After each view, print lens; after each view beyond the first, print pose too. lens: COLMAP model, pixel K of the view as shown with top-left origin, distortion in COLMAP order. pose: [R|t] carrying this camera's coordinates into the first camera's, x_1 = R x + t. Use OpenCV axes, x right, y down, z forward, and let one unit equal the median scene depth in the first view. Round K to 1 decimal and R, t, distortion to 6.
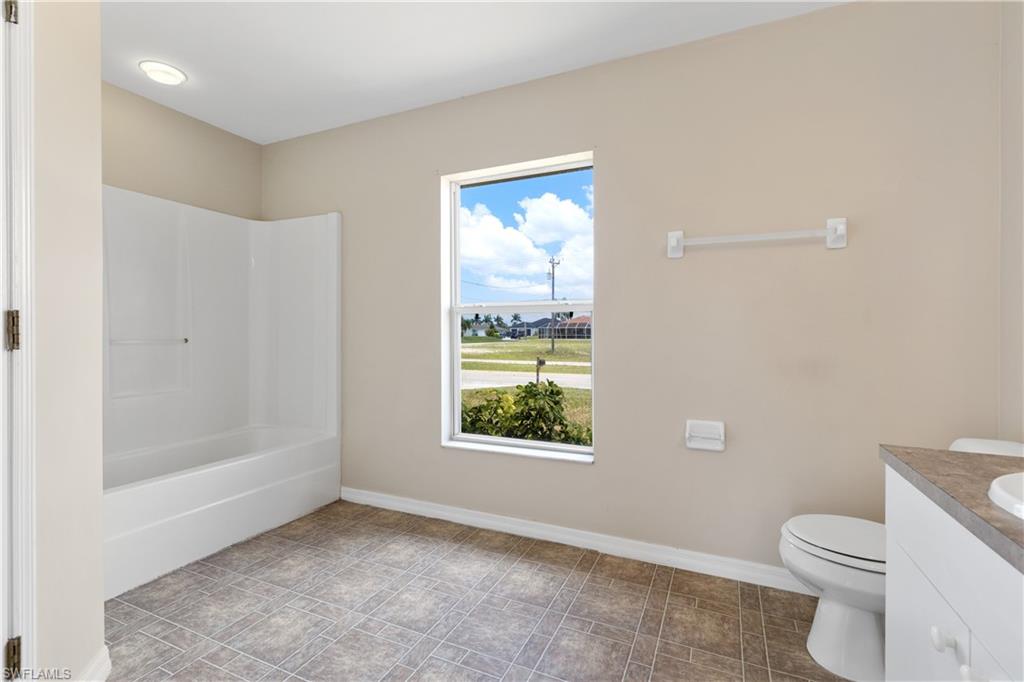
lens RADIAL K [[465.5, 0, 513.9], [0, 465.5, 330.3], [0, 0, 1]] dist [0.009019, -0.000942]
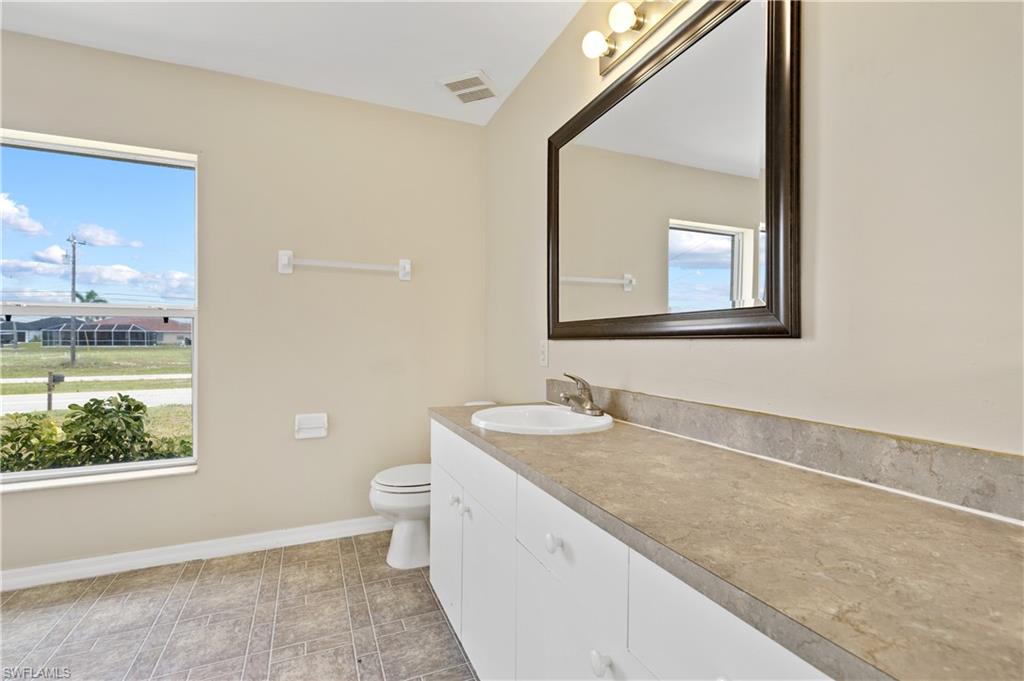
lens RADIAL K [[465.5, 0, 511.9], [0, 465.5, 338.8], [0, 0, 1]] dist [0.009019, -0.000942]
pose [[0.666923, -0.001318, 0.745125, -0.131952], [-0.004420, 0.999974, 0.005725, -0.005767], [-0.745113, -0.007112, 0.666900, -0.167718]]
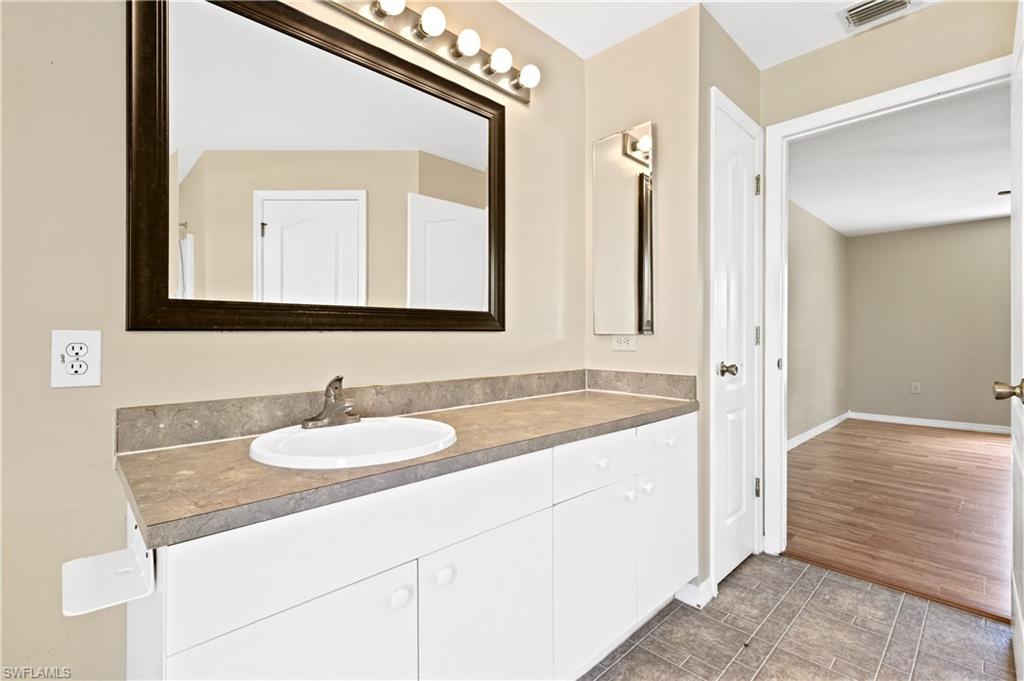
lens RADIAL K [[465.5, 0, 503.9], [0, 465.5, 331.5], [0, 0, 1]] dist [0.009019, -0.000942]
pose [[-0.925066, -0.018520, 0.379354, 0.402654], [-0.018397, 0.999823, 0.003949, -0.001957], [-0.379360, -0.003326, -0.925243, 1.817101]]
